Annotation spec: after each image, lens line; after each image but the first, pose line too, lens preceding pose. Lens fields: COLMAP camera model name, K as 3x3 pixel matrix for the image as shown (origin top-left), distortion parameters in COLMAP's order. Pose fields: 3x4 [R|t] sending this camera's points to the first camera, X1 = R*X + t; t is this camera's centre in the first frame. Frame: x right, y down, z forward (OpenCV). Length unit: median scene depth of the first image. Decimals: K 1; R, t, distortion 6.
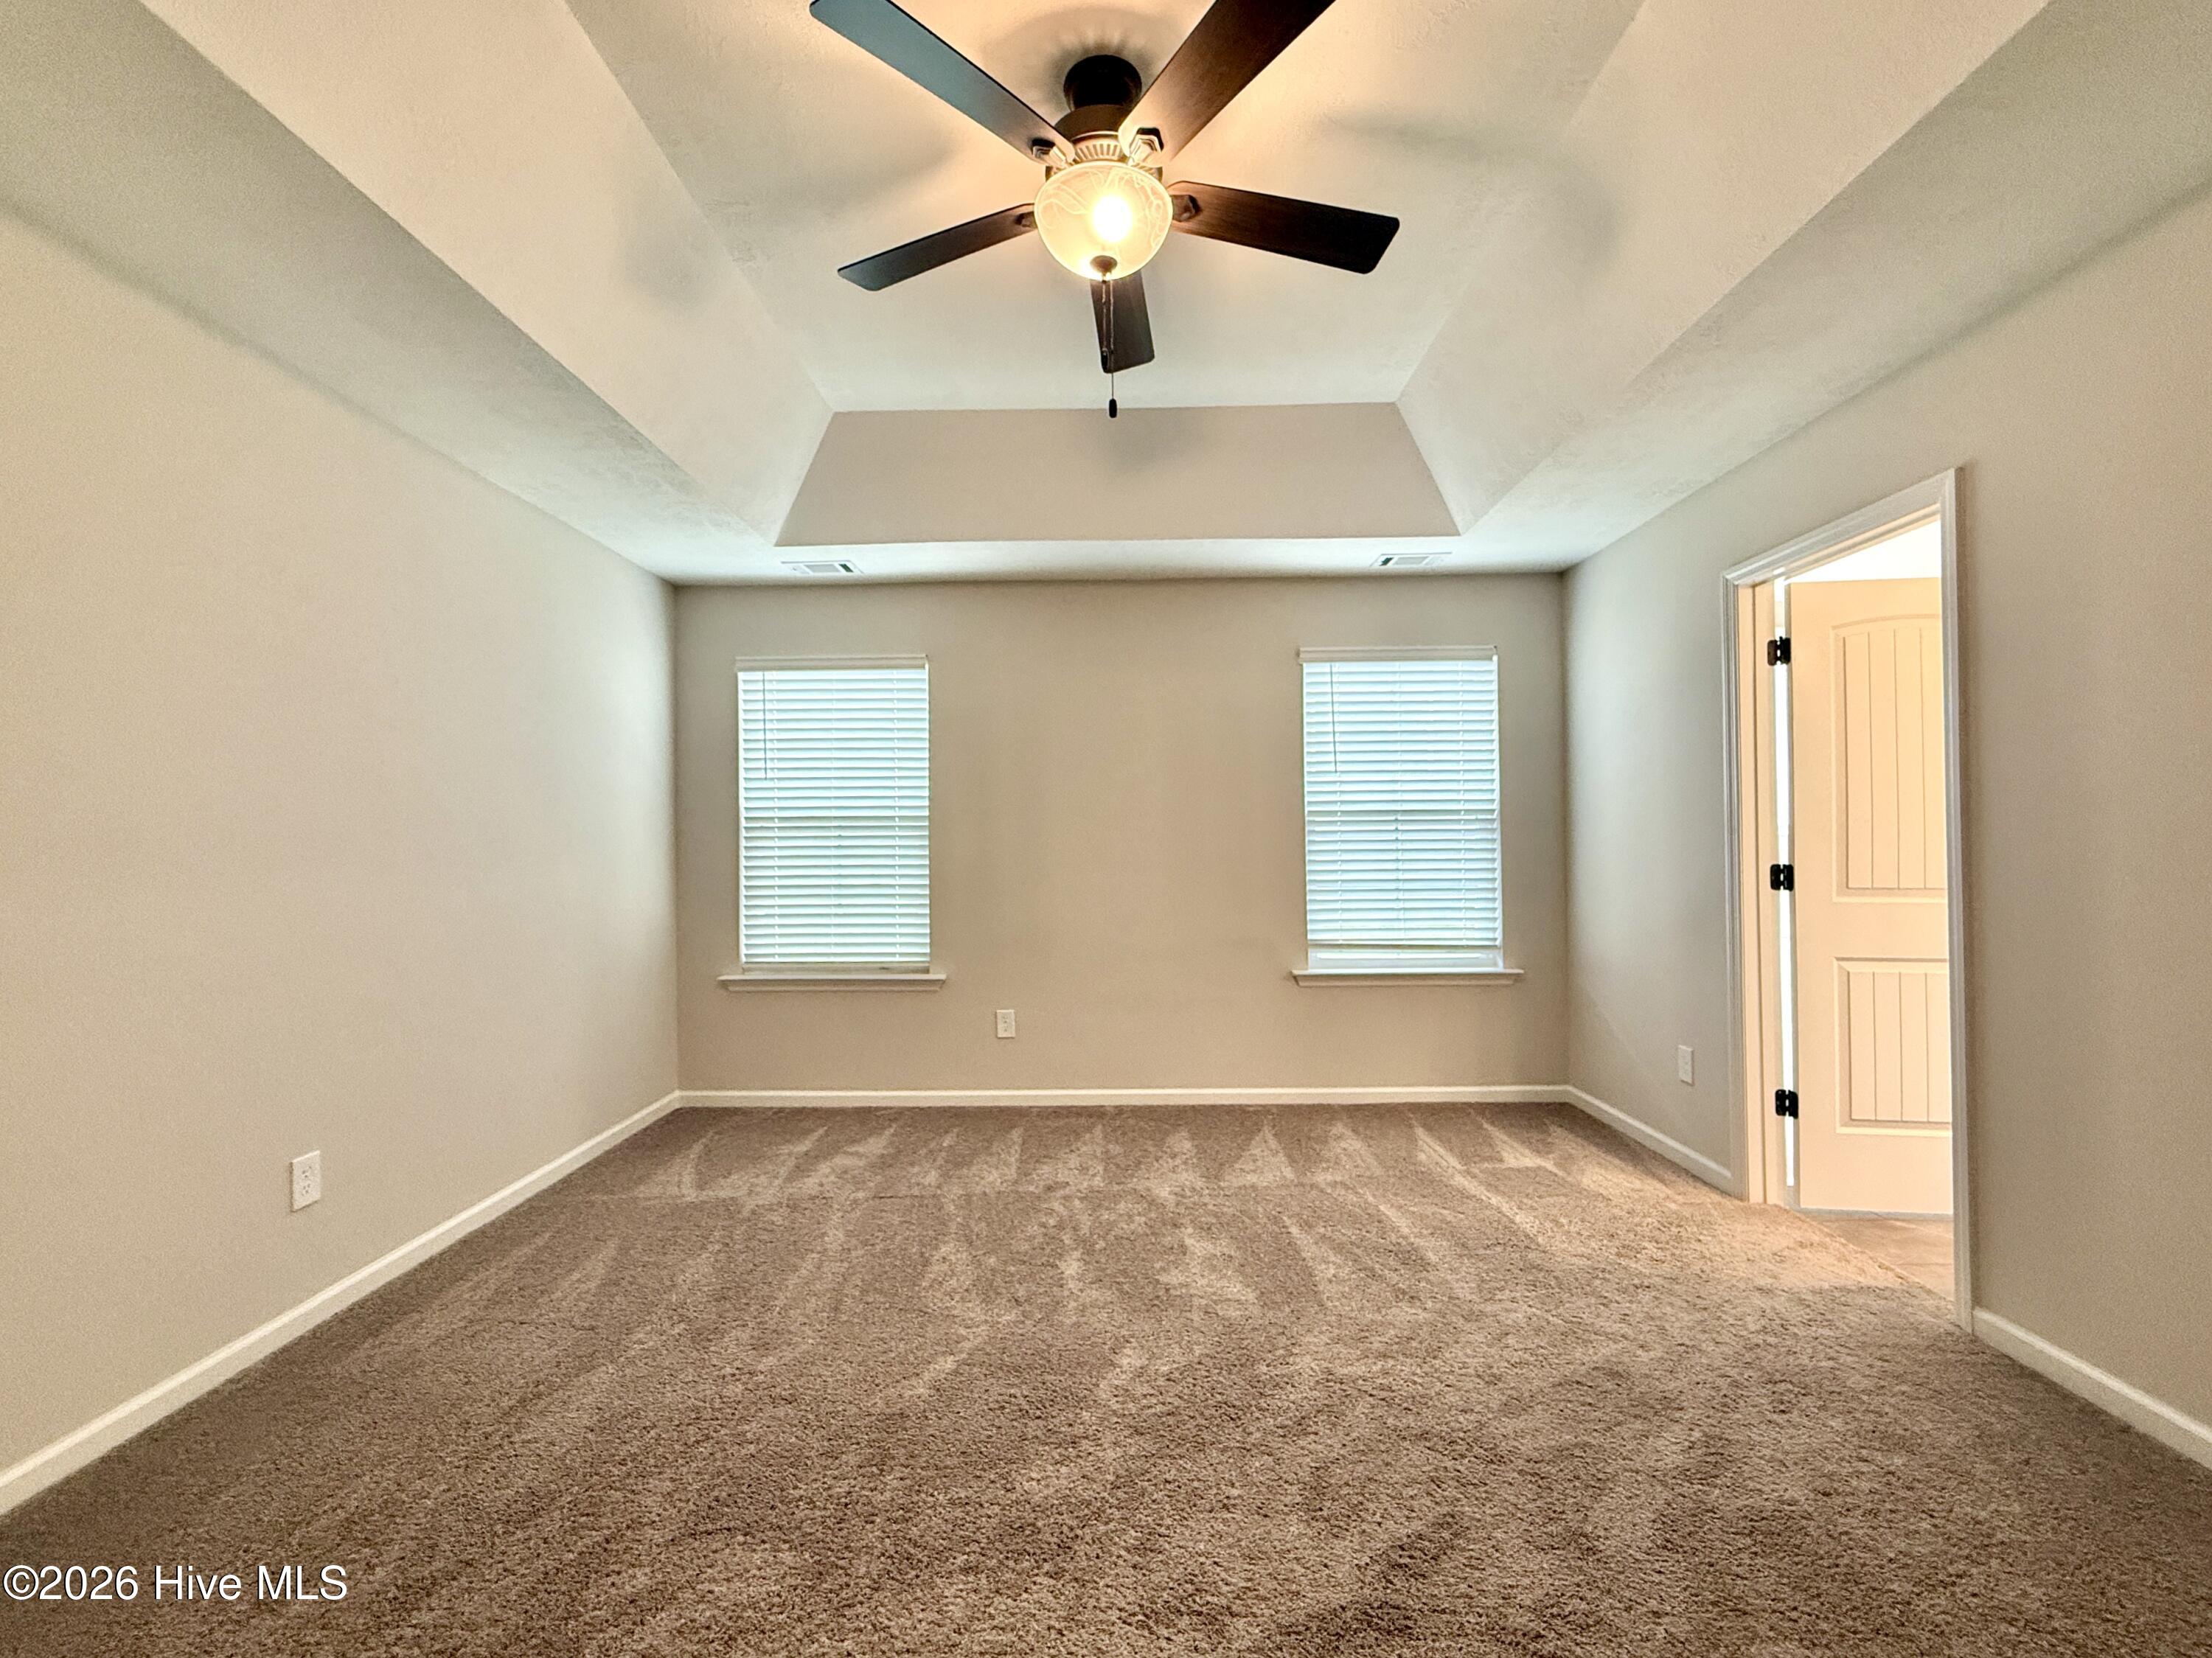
lens RADIAL K [[920.6, 0, 1106.0], [0, 920.6, 829.0], [0, 0, 1]] dist [0.001007, -0.000249]
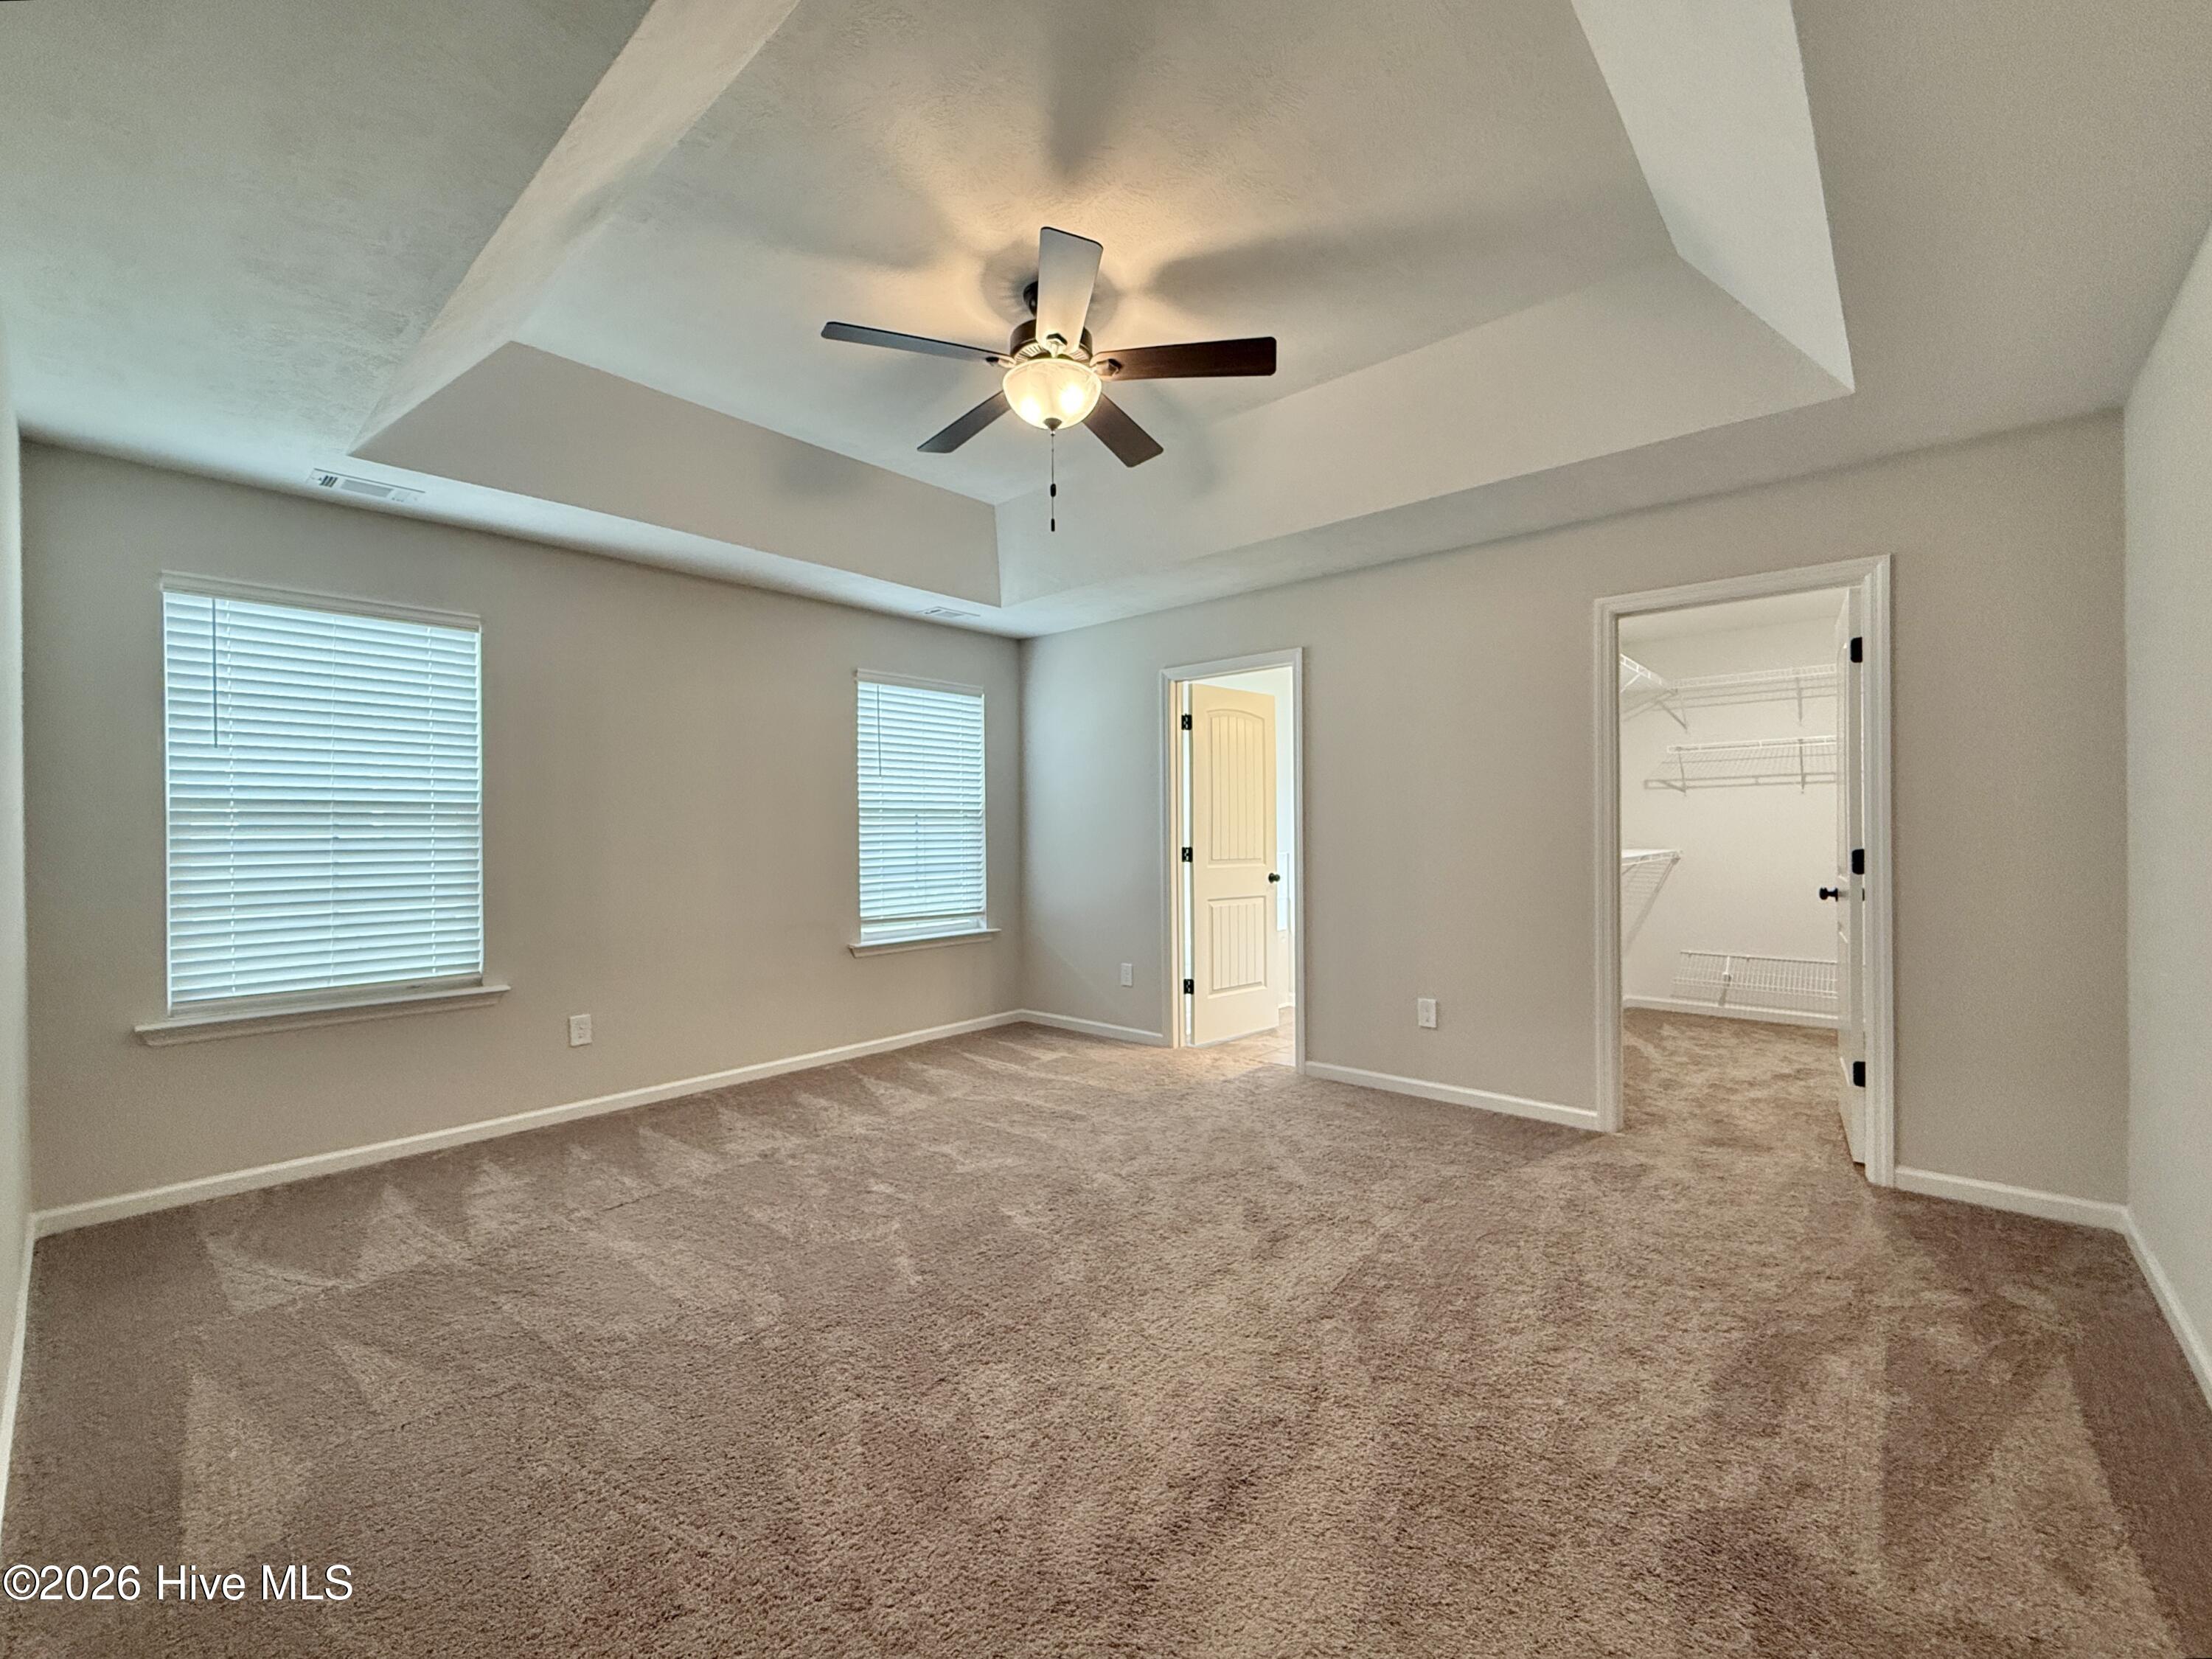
lens RADIAL K [[884.6, 0, 1106.0], [0, 884.6, 829.5], [0, 0, 1]] dist [0.000019, -0.000252]
pose [[0.667793, 0.004760, 0.744332, -0.470046], [-0.009010, 0.999958, 0.001689, 0.003941], [-0.744293, -0.007835, 0.667808, 0.014875]]
